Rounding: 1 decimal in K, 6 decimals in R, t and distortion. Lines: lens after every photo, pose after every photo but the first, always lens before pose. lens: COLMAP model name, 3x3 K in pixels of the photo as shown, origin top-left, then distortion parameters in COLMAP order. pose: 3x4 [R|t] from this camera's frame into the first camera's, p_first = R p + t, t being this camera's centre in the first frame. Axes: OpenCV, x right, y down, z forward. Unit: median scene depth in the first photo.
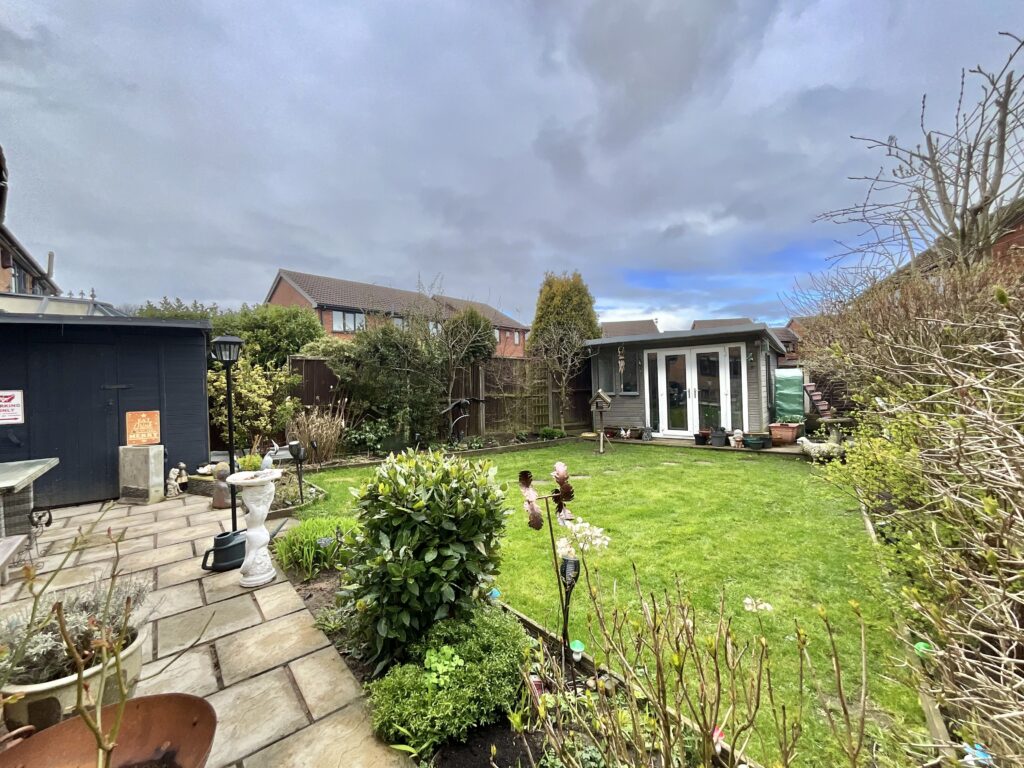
lens RADIAL K [[414.7, 0, 510.6], [0, 414.7, 380.9], [0, 0, 1]] dist [-0.007011, 0.002704]
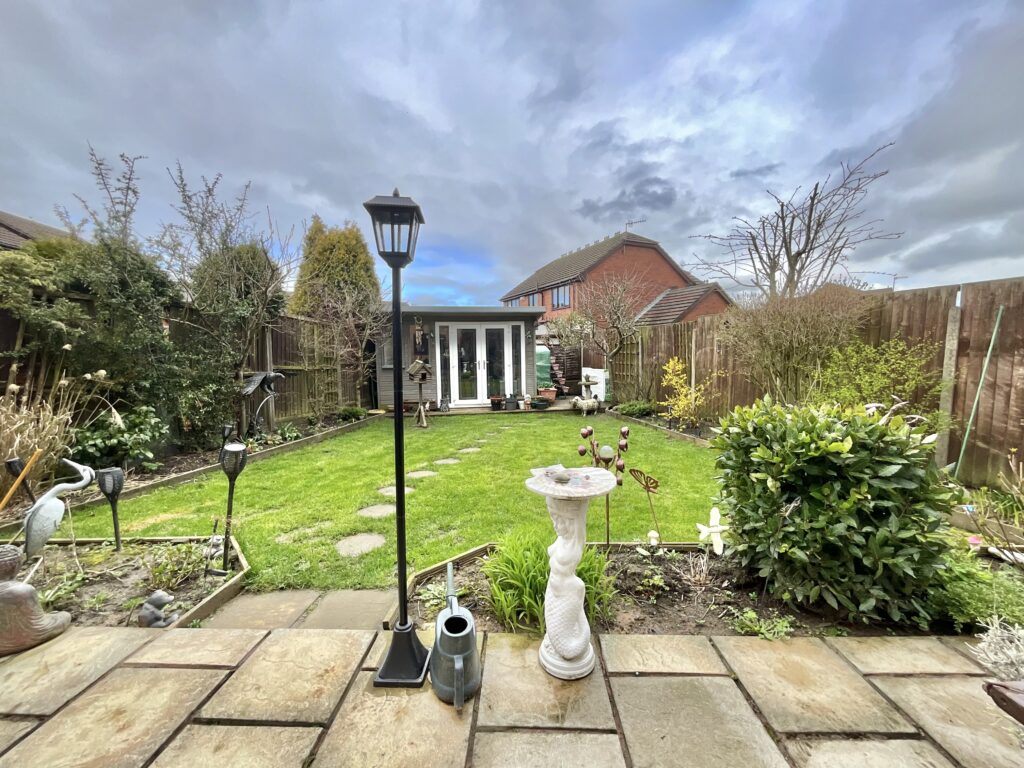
lens RADIAL K [[414.7, 0, 510.5], [0, 414.7, 384.0], [0, 0, 1]] dist [-0.007011, 0.002704]
pose [[0.672198, -0.031918, 0.739683, -0.328080], [-0.010054, 0.998585, 0.052226, 0.022472], [-0.740304, -0.042543, 0.670925, 0.210459]]
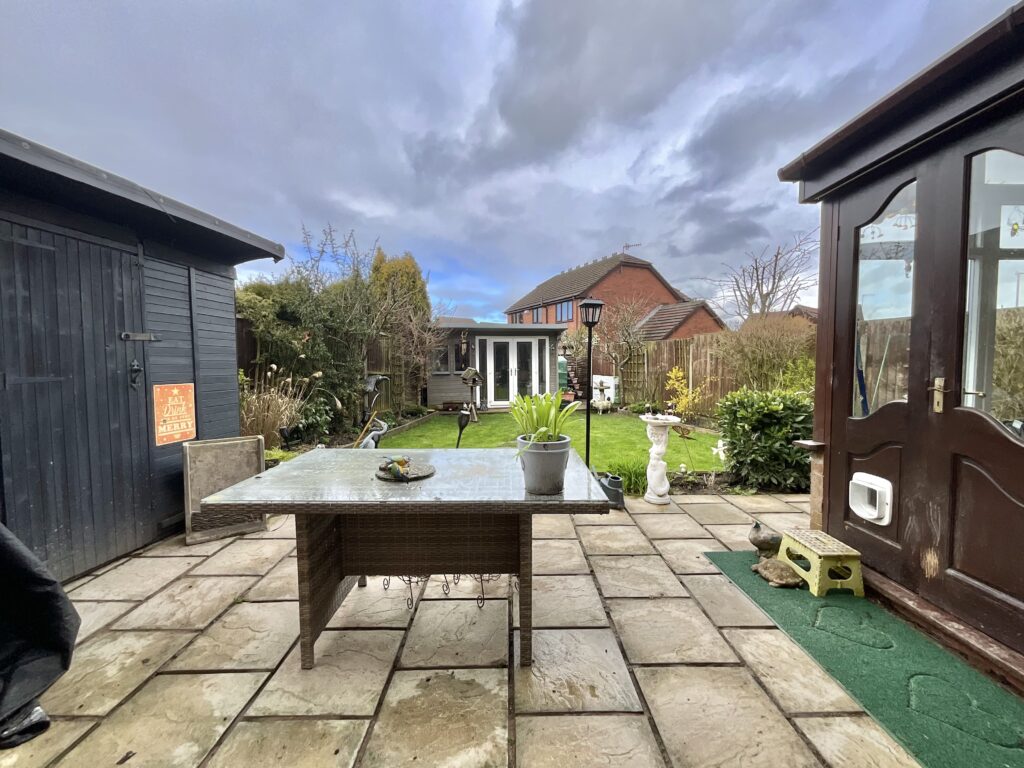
lens RADIAL K [[414.7, 0, 512.8], [0, 414.7, 384.6], [0, 0, 1]] dist [-0.007011, 0.002704]
pose [[0.645706, -0.014744, 0.763443, -0.570397], [-0.015155, 0.999369, 0.032118, 0.027687], [-0.763435, -0.032309, 0.645076, 0.160747]]
